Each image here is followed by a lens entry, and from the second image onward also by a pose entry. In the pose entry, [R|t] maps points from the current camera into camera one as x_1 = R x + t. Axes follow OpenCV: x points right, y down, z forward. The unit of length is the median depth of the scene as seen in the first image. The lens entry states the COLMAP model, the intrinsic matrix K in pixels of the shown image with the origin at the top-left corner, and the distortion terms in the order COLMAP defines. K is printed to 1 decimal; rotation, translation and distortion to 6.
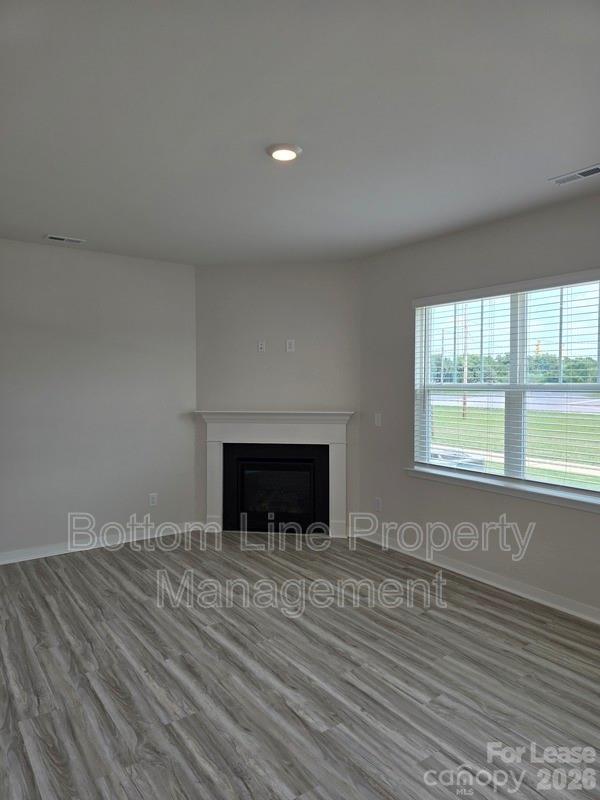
lens RADIAL K [[543.6, 0, 311.4], [0, 543.6, 390.5], [0, 0, 1]] dist [0.049376, -0.036117]
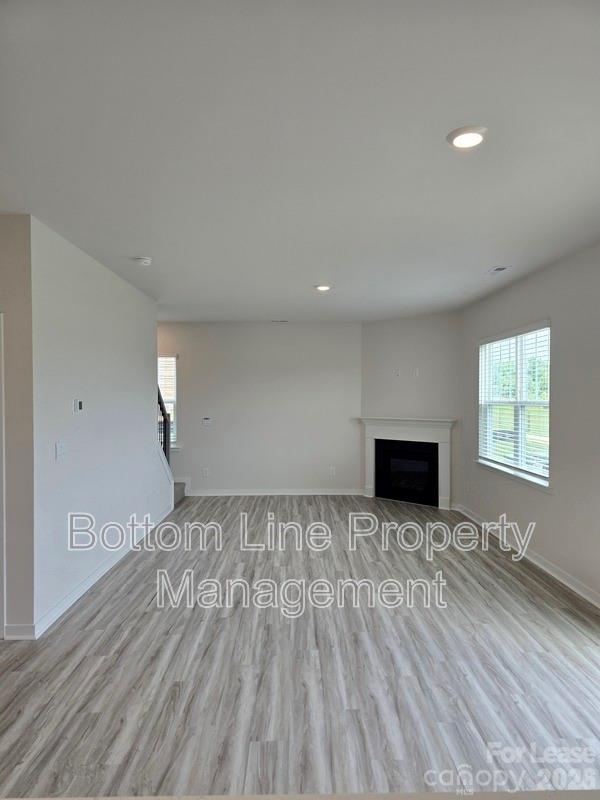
lens RADIAL K [[543.6, 0, 308.5], [0, 543.6, 399.6], [0, 0, 1]] dist [0.049376, -0.036117]
pose [[0.823238, -0.000371, -0.567696, 0.916726], [-0.006618, 0.999926, -0.010251, 0.005074], [0.567658, 0.012196, 0.823174, -0.595073]]
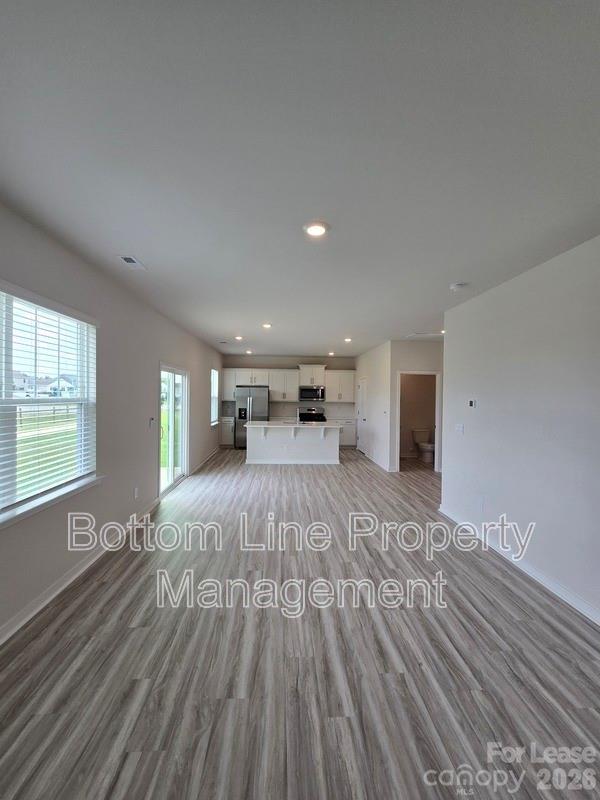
lens RADIAL K [[328.1, 0, 293.1], [0, 328.1, 394.0], [0, 0, 1]] dist [0.000041, 0.002244]
pose [[-0.828672, -0.010040, 0.559645, -0.397591], [-0.004966, 0.999932, 0.010586, -0.032925], [-0.559713, 0.005993, -0.828665, 1.484264]]
